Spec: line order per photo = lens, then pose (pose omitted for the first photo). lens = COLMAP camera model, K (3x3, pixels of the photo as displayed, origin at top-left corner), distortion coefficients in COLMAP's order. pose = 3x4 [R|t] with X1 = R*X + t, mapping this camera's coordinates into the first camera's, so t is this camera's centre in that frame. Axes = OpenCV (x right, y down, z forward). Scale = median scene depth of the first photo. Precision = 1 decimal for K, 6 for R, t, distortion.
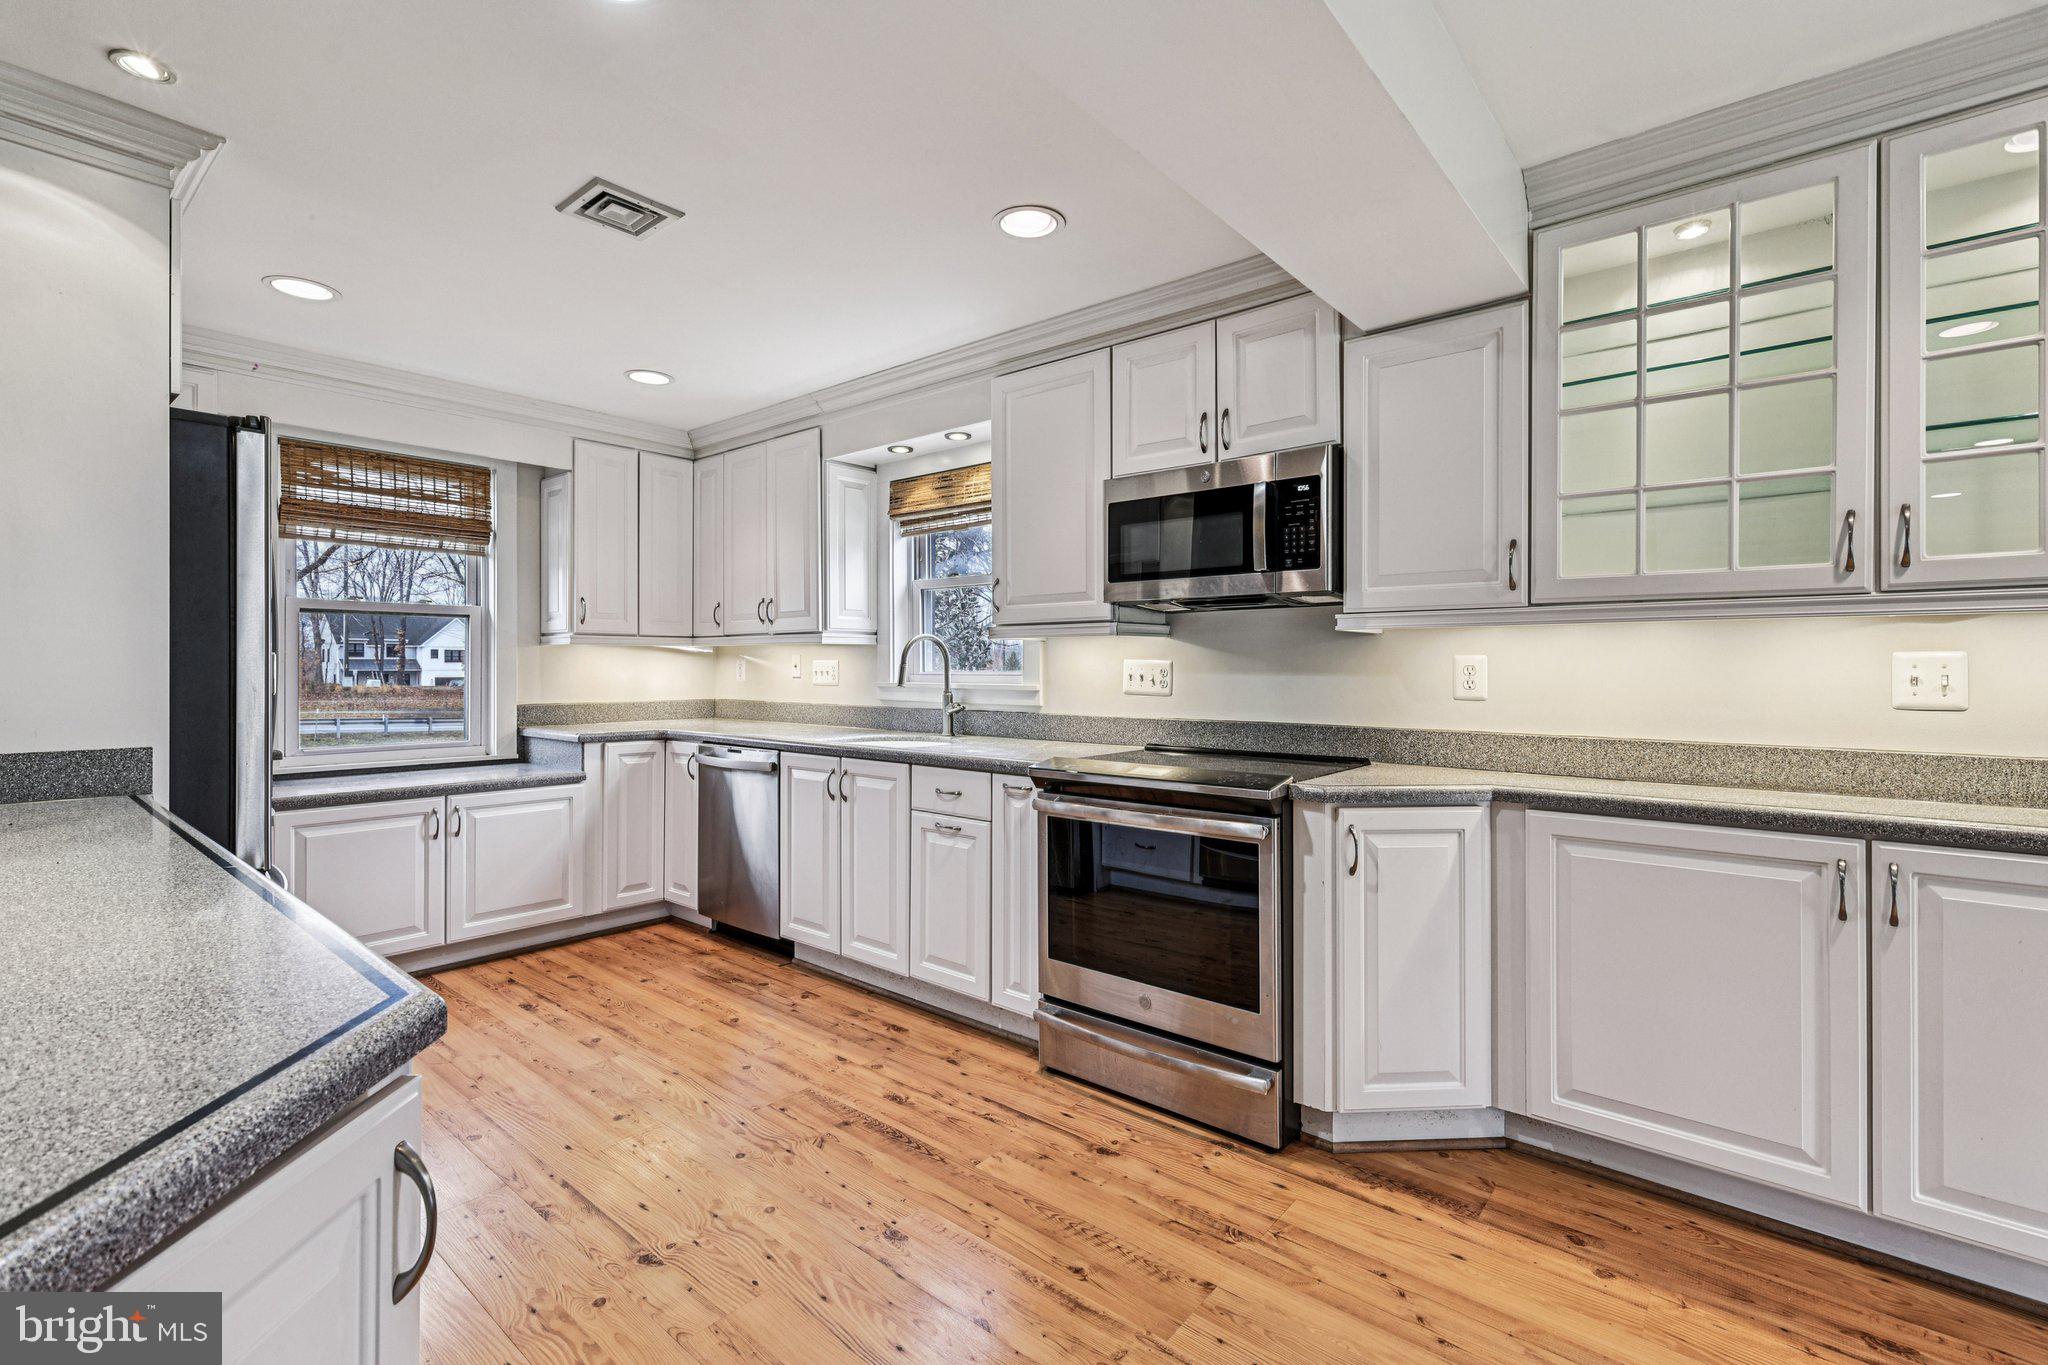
lens RADIAL K [[888.3, 0, 1038.9], [0, 888.3, 666.9], [0, 0, 1]] dist [0.002784, 0.000092]
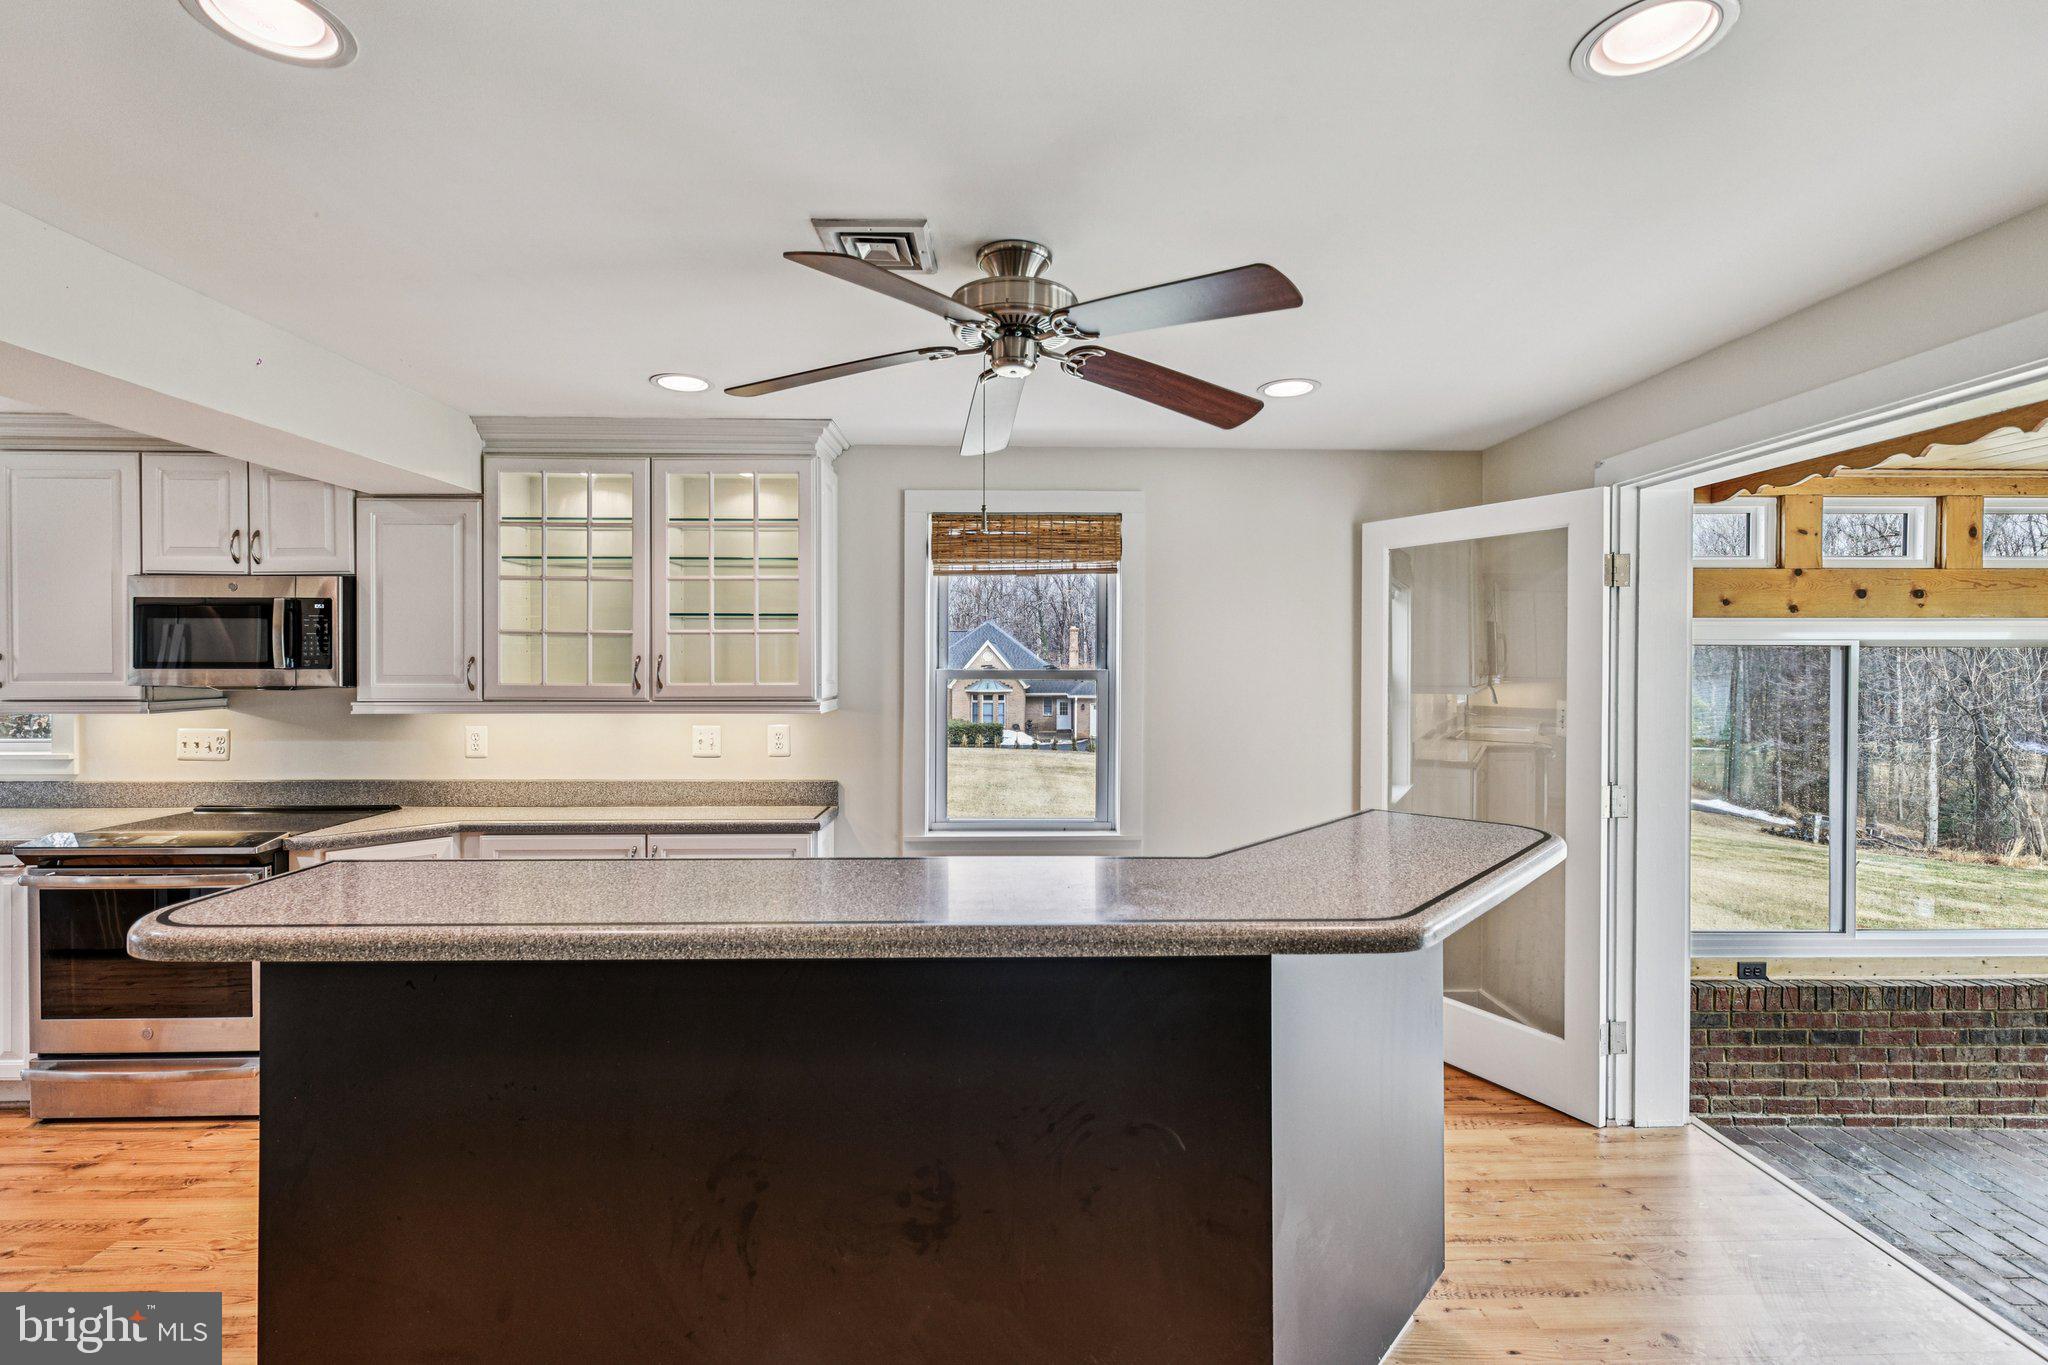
lens RADIAL K [[888.3, 0, 1011.6], [0, 888.3, 663.3], [0, 0, 1]] dist [0.002784, 0.000092]
pose [[0.762231, -0.002718, 0.647300, 0.214204], [0.001154, 0.999995, 0.002841, -0.113518], [-0.647304, -0.001419, 0.762230, -0.614062]]
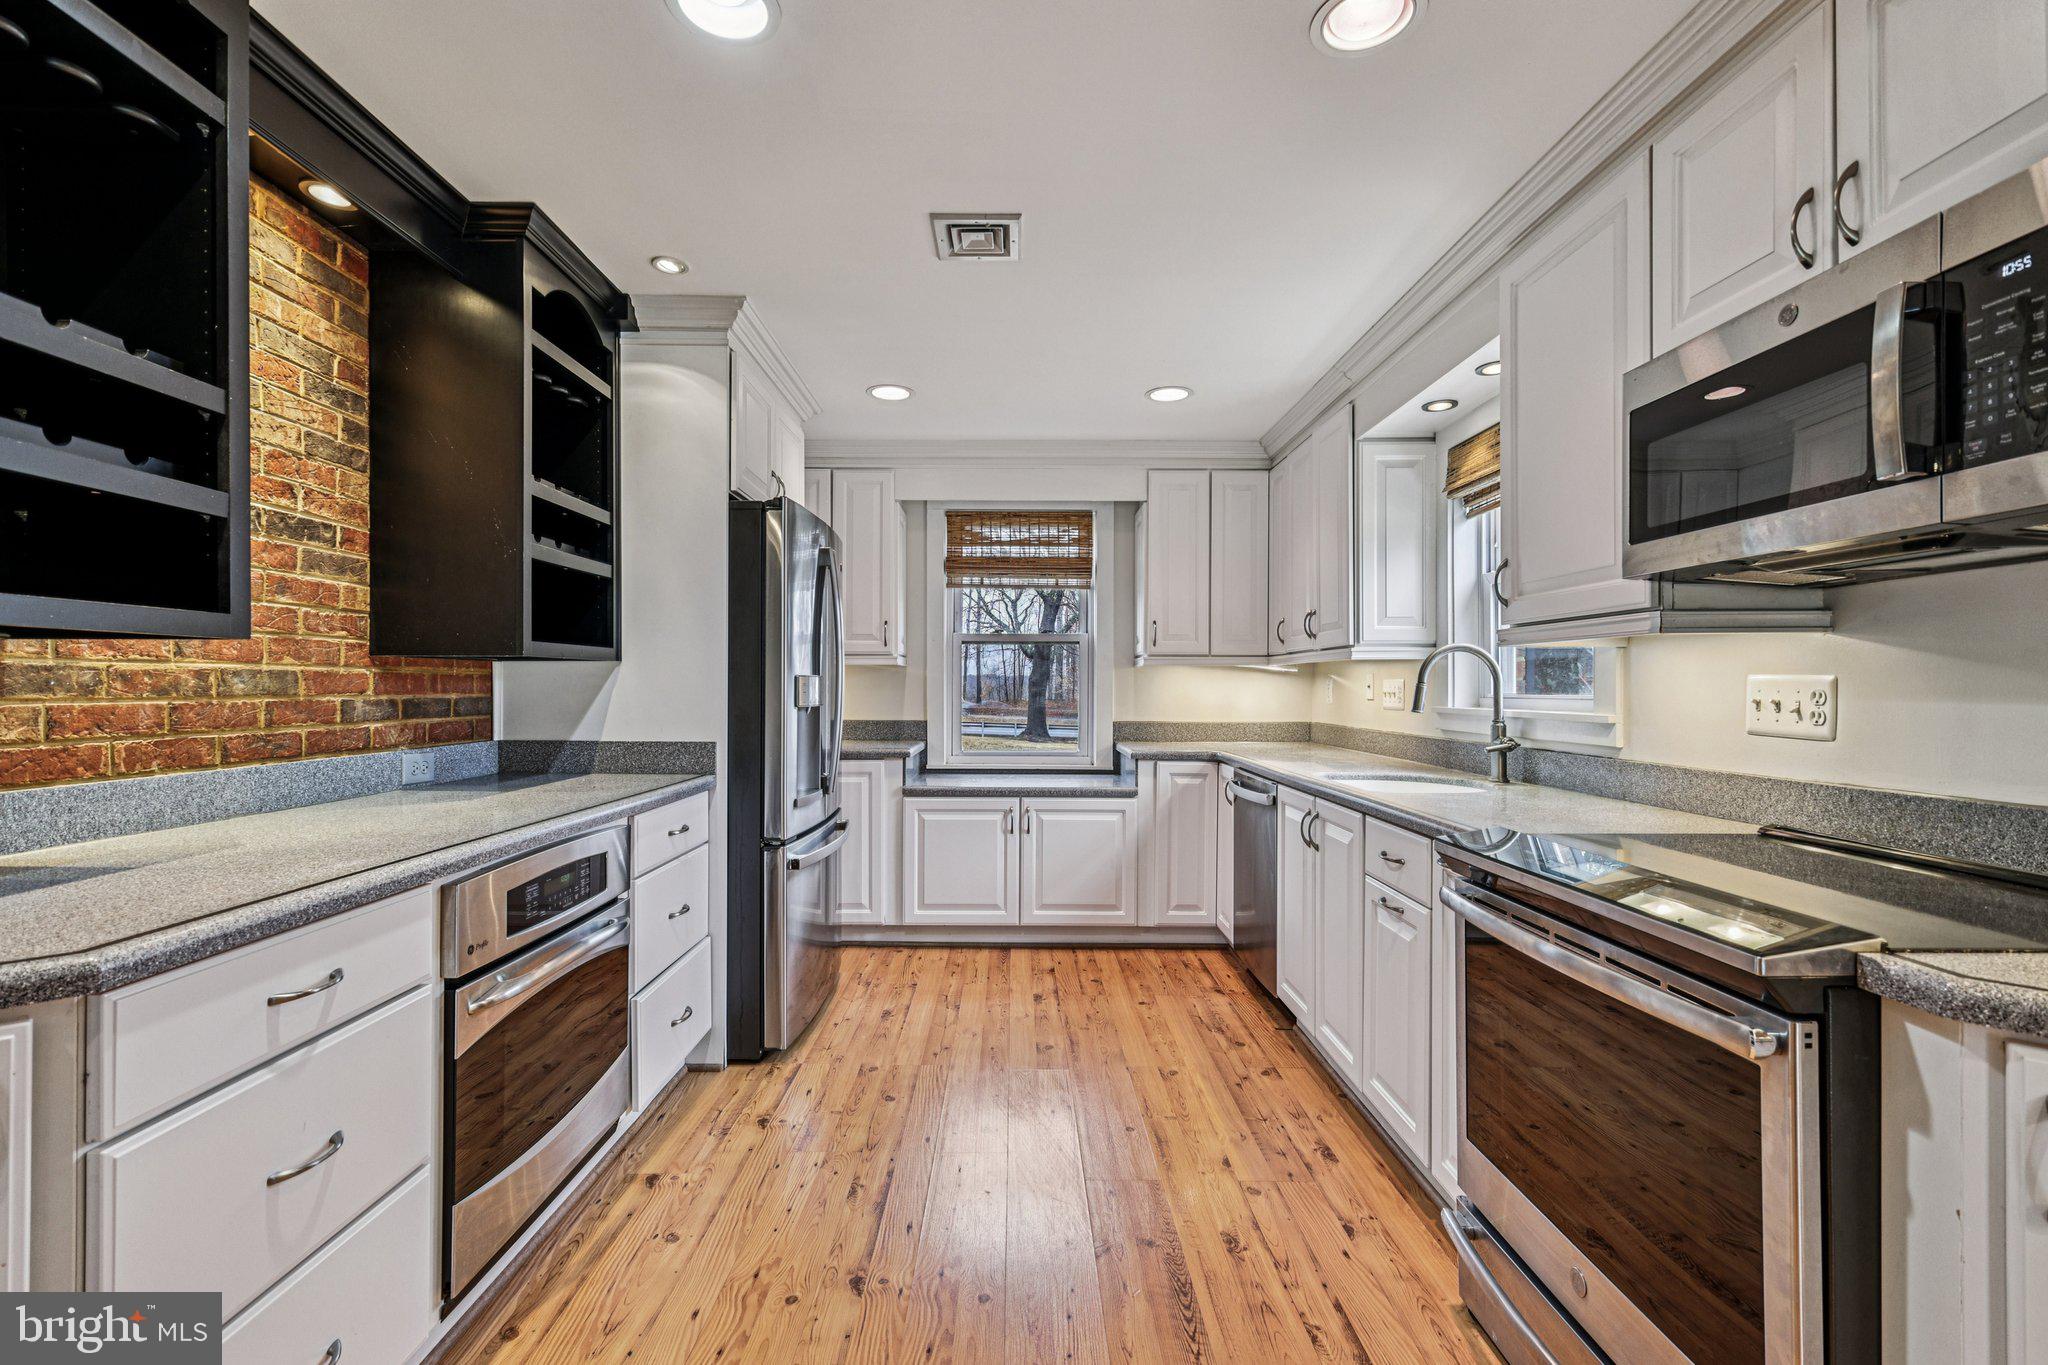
lens RADIAL K [[888.3, 0, 1026.8], [0, 888.3, 684.6], [0, 0, 1]] dist [0.002784, 0.000092]
pose [[0.645417, -0.001036, -0.763830, 0.300030], [-0.002548, 0.999991, -0.003509, 0.001954], [0.763826, 0.004211, 0.645408, 0.341427]]
